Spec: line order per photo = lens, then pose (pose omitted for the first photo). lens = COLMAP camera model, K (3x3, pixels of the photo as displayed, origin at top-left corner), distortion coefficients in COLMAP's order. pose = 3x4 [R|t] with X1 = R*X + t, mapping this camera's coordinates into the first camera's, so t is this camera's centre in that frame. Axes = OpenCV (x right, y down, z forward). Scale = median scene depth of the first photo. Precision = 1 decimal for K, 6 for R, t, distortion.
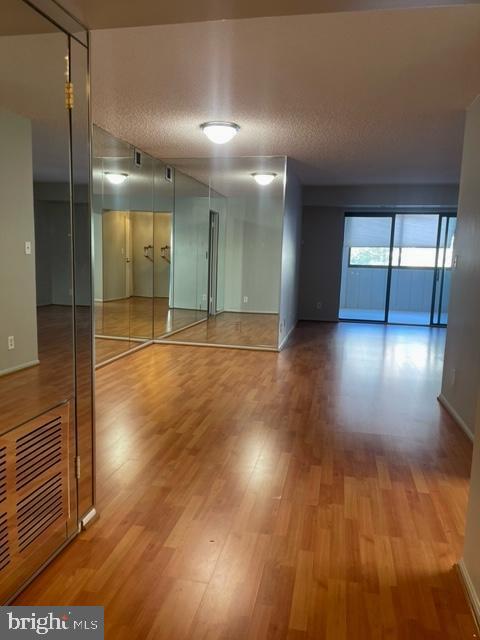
lens RADIAL K [[483.0, 0, 238.3], [0, 483.0, 325.7], [0, 0, 1]] dist [0.037386, -0.015188]
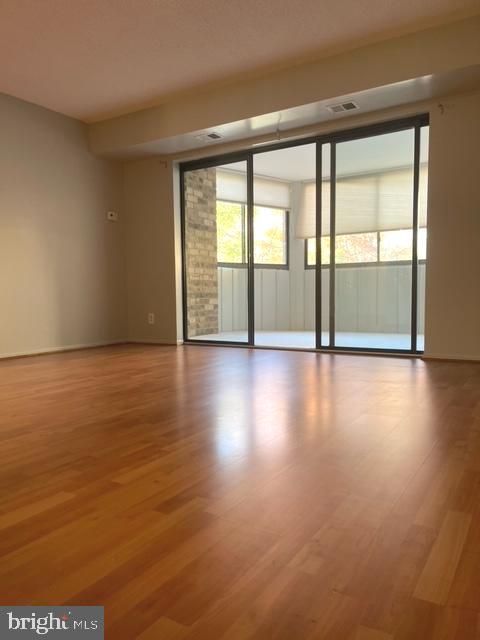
lens RADIAL K [[483.0, 0, 238.3], [0, 483.0, 330.1], [0, 0, 1]] dist [0.037386, -0.015188]
pose [[0.936020, -0.016315, -0.351567, 0.491413], [-0.010605, 0.997164, -0.074511, 0.017847], [0.351786, 0.073472, 0.933193, 0.463653]]
